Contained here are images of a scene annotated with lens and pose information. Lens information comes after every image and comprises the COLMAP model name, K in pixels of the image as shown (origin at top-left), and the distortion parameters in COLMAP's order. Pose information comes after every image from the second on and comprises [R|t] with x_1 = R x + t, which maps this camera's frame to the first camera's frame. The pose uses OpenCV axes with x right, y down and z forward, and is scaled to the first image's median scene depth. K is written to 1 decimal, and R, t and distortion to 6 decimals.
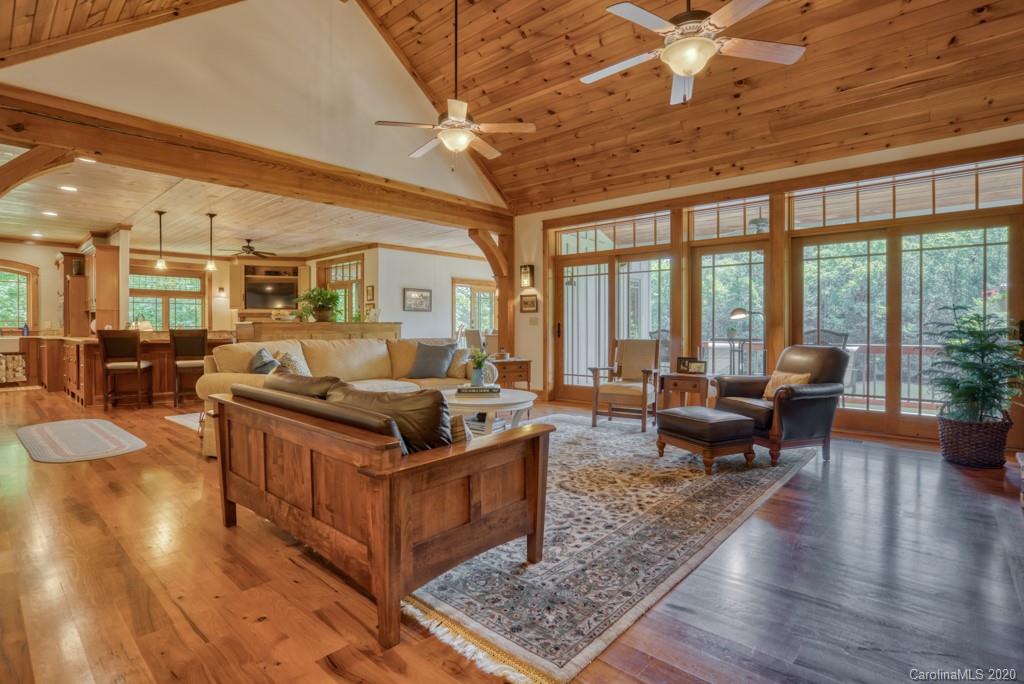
lens RADIAL K [[498.5, 0, 512.0], [0, 498.5, 342.0], [0, 0, 1]] dist [-0.004634, -0.000804]
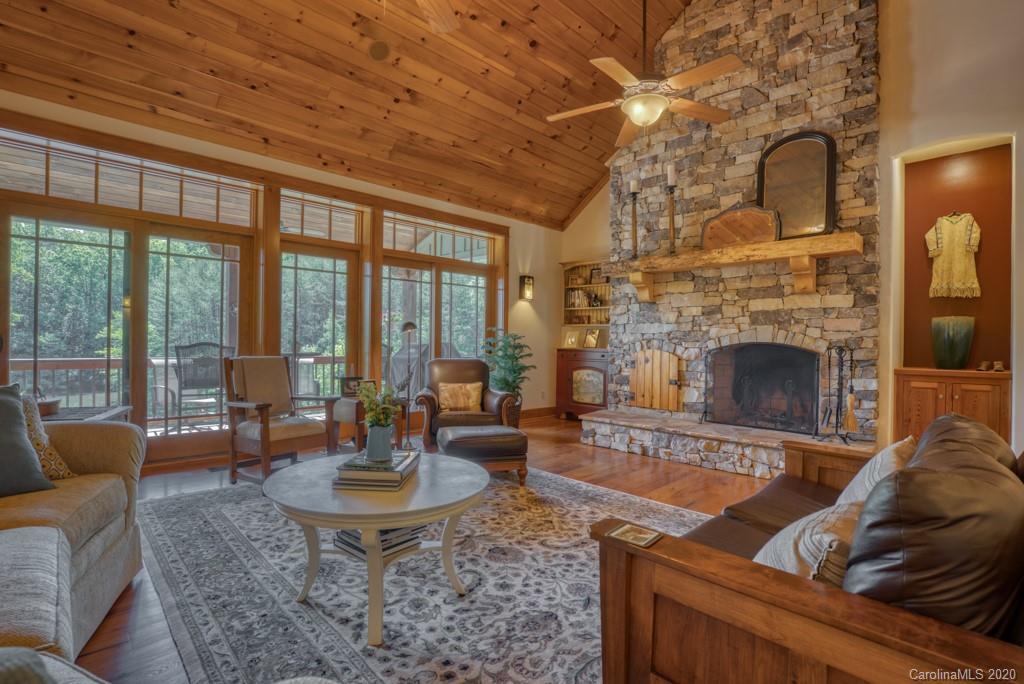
lens RADIAL K [[490.3, 0, 515.2], [0, 490.3, 369.2], [0, 0, 1]] dist [0.000278, -0.000204]
pose [[0.077766, -0.078599, 0.993868, -0.510309], [-0.000660, 0.996883, 0.078889, -0.059196], [-0.996971, -0.006791, 0.077472, 0.713235]]
